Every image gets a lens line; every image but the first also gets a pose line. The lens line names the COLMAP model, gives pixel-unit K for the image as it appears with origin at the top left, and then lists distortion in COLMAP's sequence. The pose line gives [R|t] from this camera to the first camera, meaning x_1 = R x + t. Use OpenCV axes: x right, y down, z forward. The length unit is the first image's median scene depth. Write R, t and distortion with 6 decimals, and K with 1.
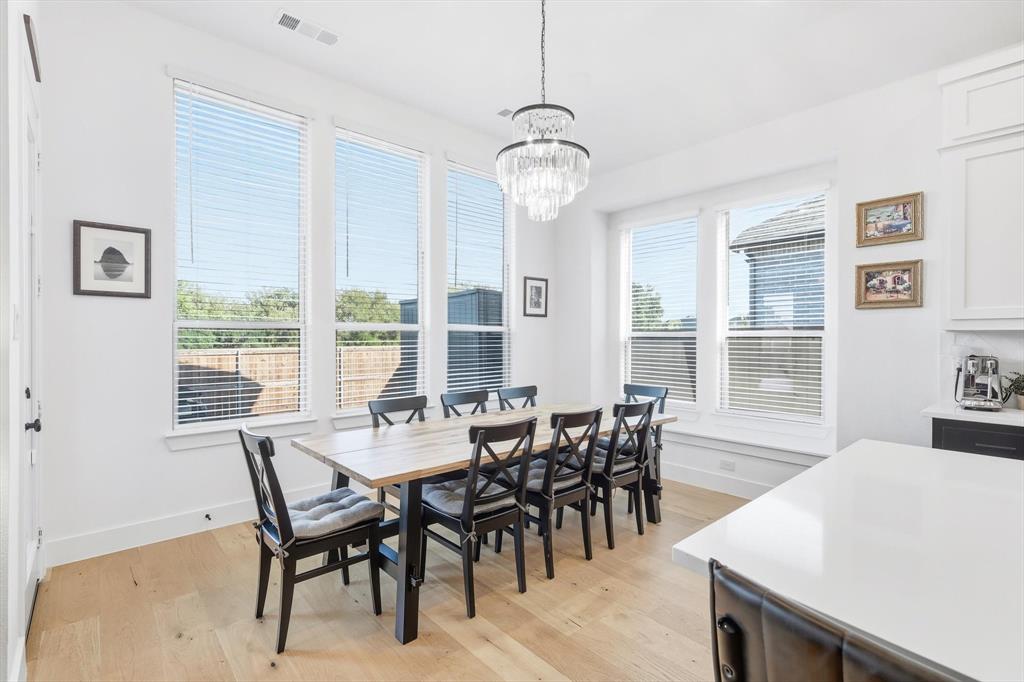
lens RADIAL K [[487.4, 0, 513.9], [0, 487.4, 335.2], [0, 0, 1]] dist [-0.005245, -0.000360]
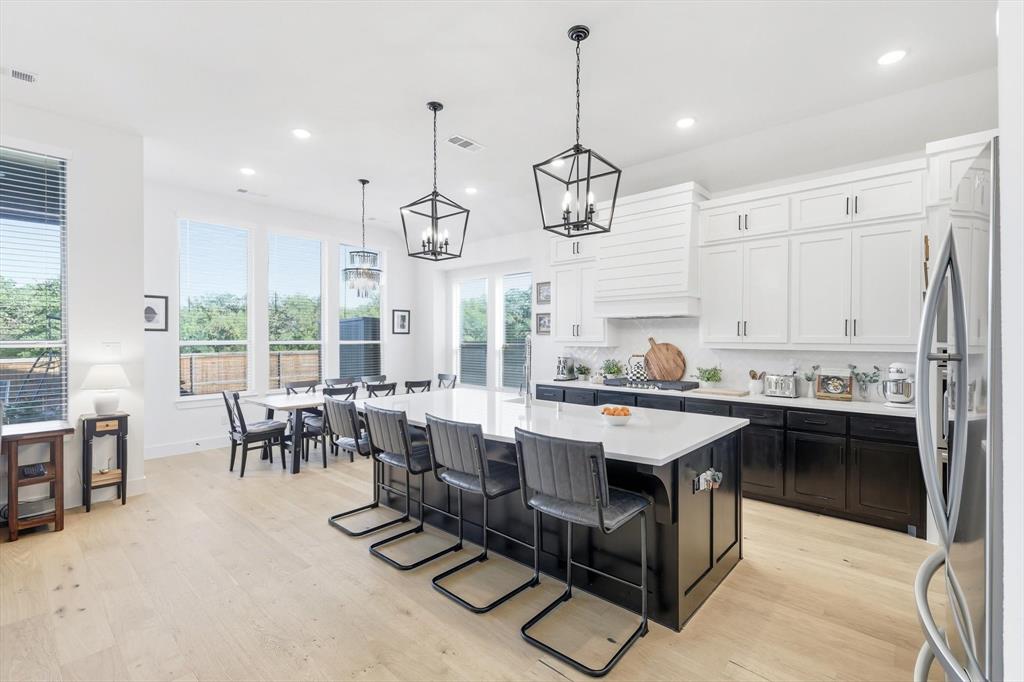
lens RADIAL K [[453.6, 0, 510.5], [0, 453.6, 334.4], [0, 0, 1]] dist [-0.000317, -0.000092]
pose [[0.992833, -0.002087, 0.119489, 0.411927], [0.002872, 0.999975, -0.006401, -0.047896], [-0.119473, 0.006698, 0.992815, -0.993749]]
